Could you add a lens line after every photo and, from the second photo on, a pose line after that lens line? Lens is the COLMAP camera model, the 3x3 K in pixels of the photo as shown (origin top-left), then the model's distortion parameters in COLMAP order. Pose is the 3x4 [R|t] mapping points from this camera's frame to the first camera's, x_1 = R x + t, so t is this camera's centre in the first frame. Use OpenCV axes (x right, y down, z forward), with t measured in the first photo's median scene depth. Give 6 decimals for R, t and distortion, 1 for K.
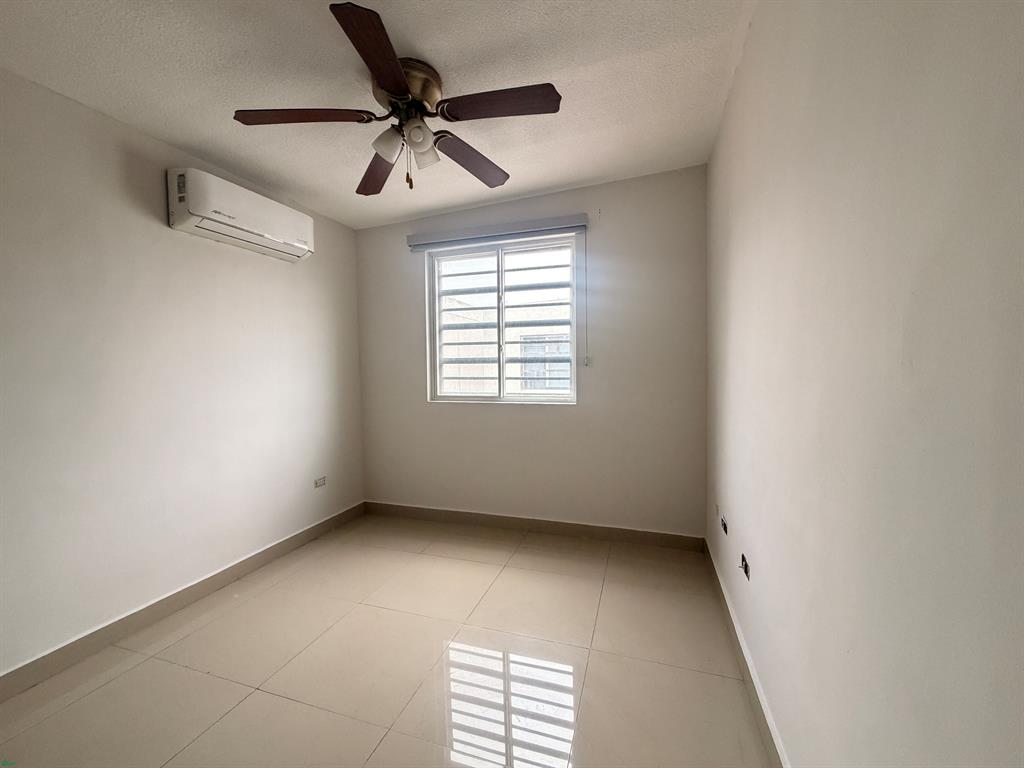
lens RADIAL K [[407.4, 0, 512.0], [0, 407.4, 384.0], [0, 0, 1]] dist [0.000770, -0.000121]
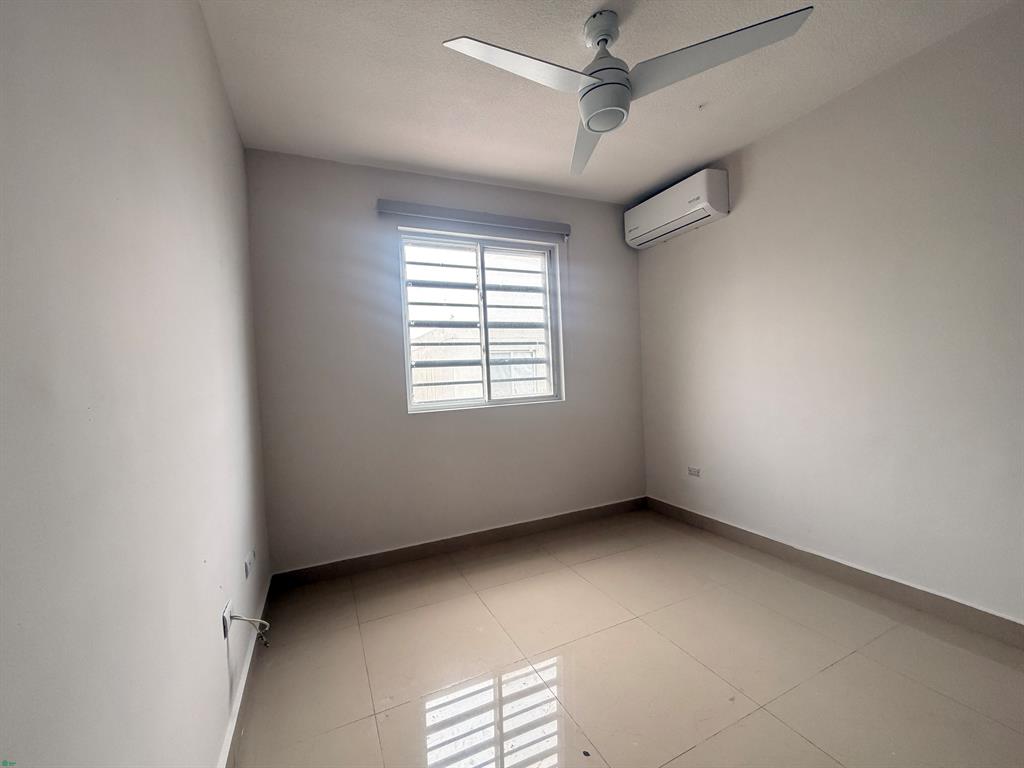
lens RADIAL K [[437.6, 0, 512.0], [0, 437.6, 384.0], [0, 0, 1]] dist [0.025300, 0.000040]
pose [[0.751044, -0.042136, 0.658906, -0.659084], [0.057785, 0.998327, -0.002025, -0.002686], [-0.657718, 0.039595, 0.752223, 0.203626]]
